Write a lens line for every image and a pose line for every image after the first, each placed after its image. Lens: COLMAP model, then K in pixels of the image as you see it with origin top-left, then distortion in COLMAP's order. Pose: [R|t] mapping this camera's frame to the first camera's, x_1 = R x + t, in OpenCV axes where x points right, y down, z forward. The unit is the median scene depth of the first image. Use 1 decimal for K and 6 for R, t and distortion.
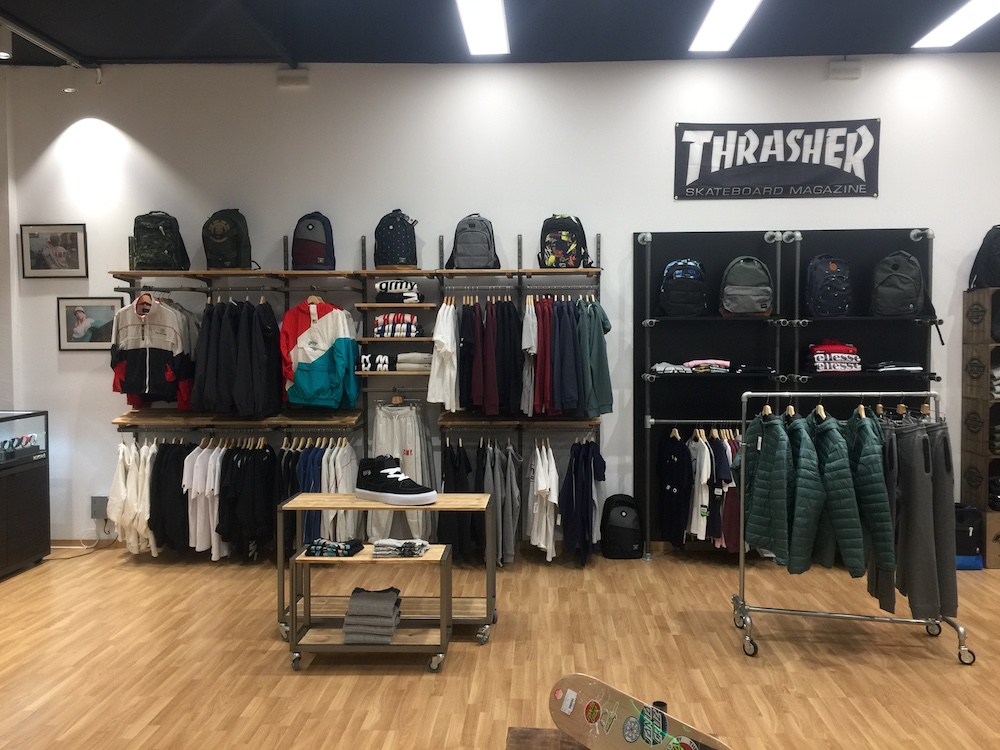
lens RADIAL K [[858.2, 0, 505.3], [0, 858.2, 368.4], [0, 0, 1]] dist [0.086586, -0.116627]
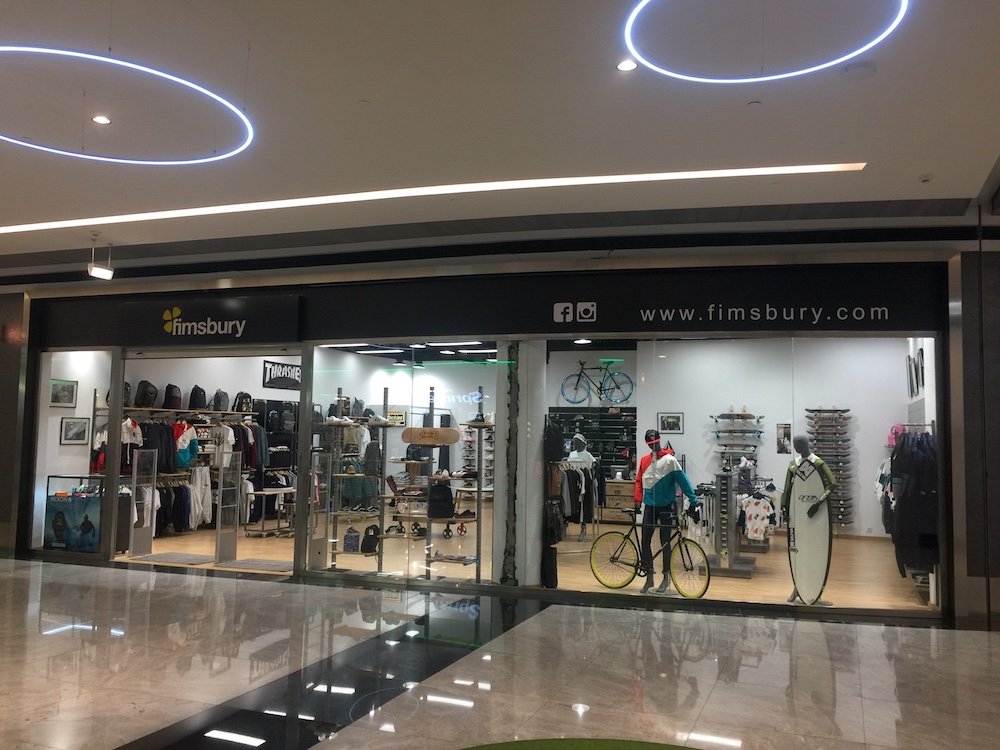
lens RADIAL K [[858.2, 0, 498.8], [0, 858.2, 370.6], [0, 0, 1]] dist [0.086586, -0.116627]
pose [[0.336552, 0.077408, 0.938478, -2.200471], [0.020998, 0.995751, -0.089663, 0.011316], [-0.941431, 0.049883, 0.333496, -0.634458]]
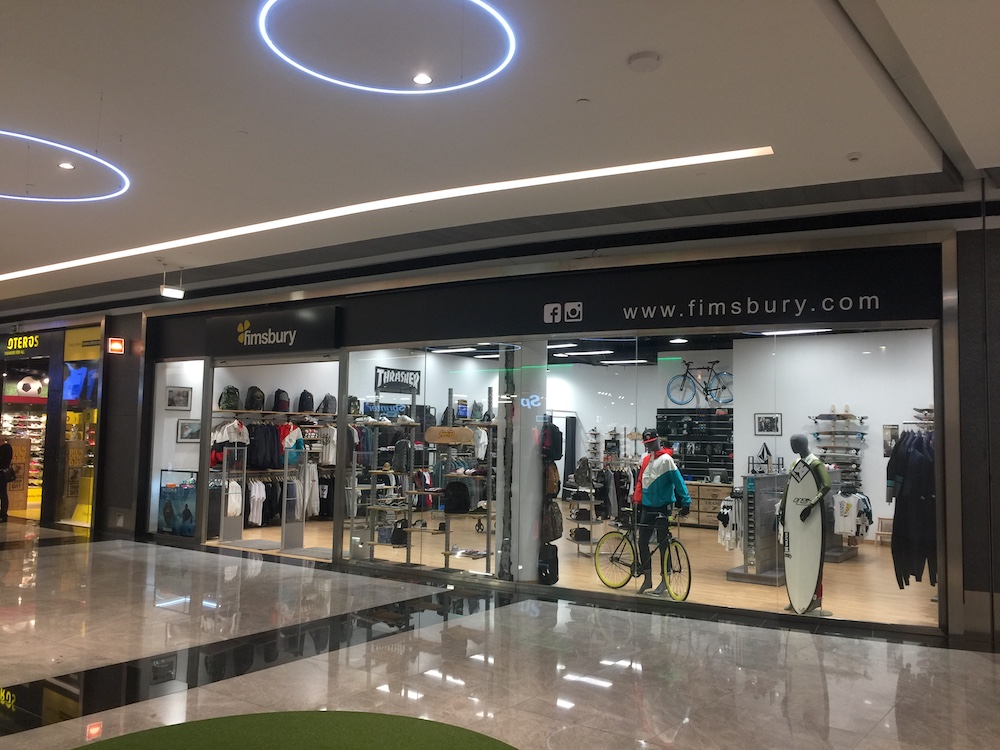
lens RADIAL K [[858.2, 0, 496.5], [0, 858.2, 368.9], [0, 0, 1]] dist [0.086586, -0.116627]
pose [[0.569378, 0.075585, 0.818594, -2.051262], [0.013484, 0.994771, -0.101232, 0.030279], [-0.821966, 0.068677, 0.565381, -1.039822]]
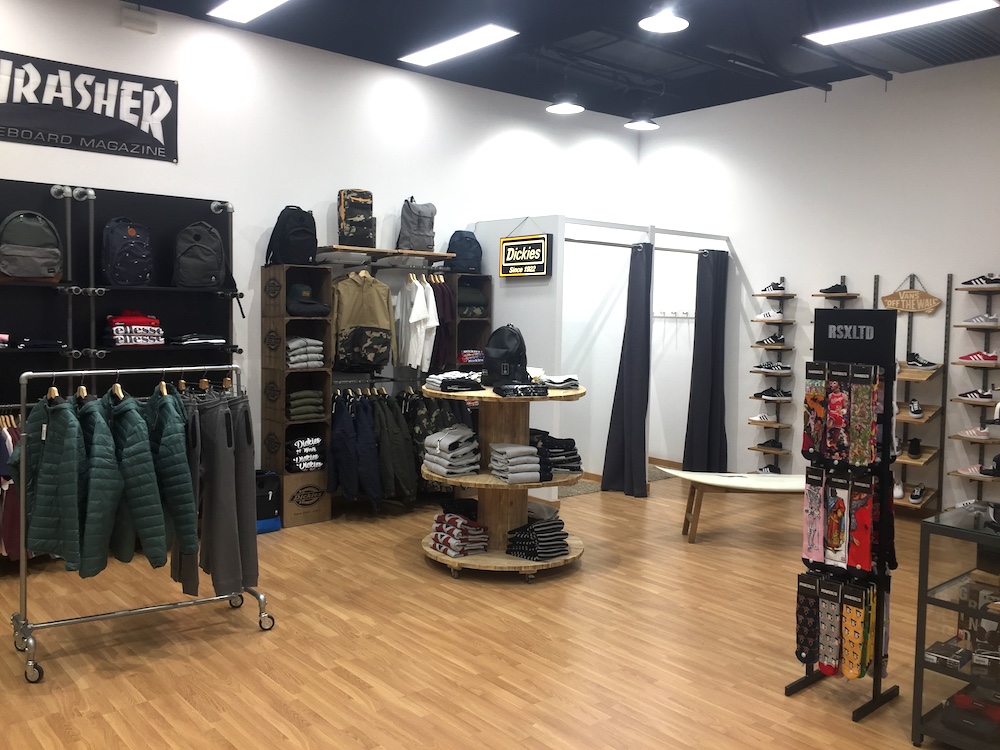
lens RADIAL K [[858.2, 0, 504.2], [0, 858.2, 353.6], [0, 0, 1]] dist [0.086586, -0.116627]
pose [[0.727683, -0.018601, 0.685661, 0.029228], [0.006467, 0.999774, 0.020258, -0.003630], [-0.685883, -0.010307, 0.727639, 0.052664]]
